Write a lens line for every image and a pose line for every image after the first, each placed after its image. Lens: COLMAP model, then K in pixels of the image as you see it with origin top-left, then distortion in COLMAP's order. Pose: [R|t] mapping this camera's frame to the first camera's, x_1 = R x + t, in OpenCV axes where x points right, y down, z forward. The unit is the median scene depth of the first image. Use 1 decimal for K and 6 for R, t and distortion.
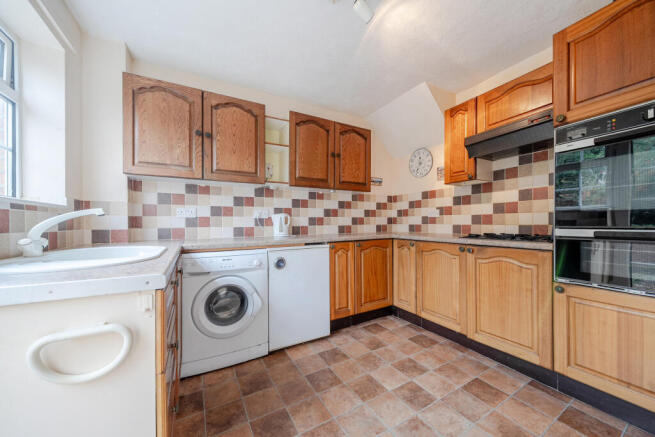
lens RADIAL K [[233.5, 0, 337.9], [0, 233.5, 220.7], [0, 0, 1]] dist [-0.001555, -0.000108]
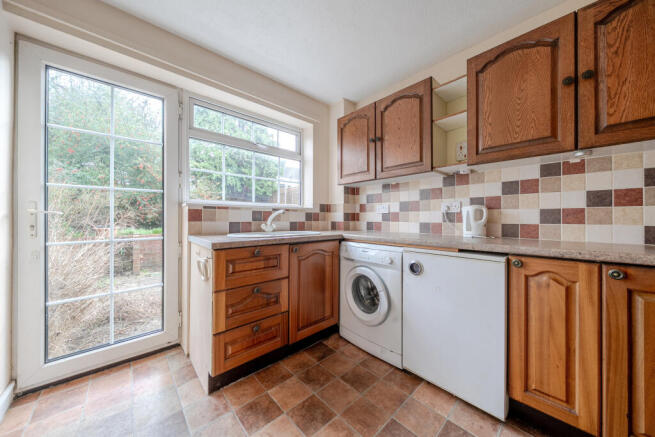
lens RADIAL K [[230.7, 0, 325.9], [0, 230.7, 213.3], [0, 0, 1]] dist [-0.005600, -0.000156]
pose [[0.193555, -0.013255, -0.981000, 0.464683], [0.001861, 0.999912, -0.013143, 0.003328], [0.981088, 0.000718, 0.193562, 0.530164]]
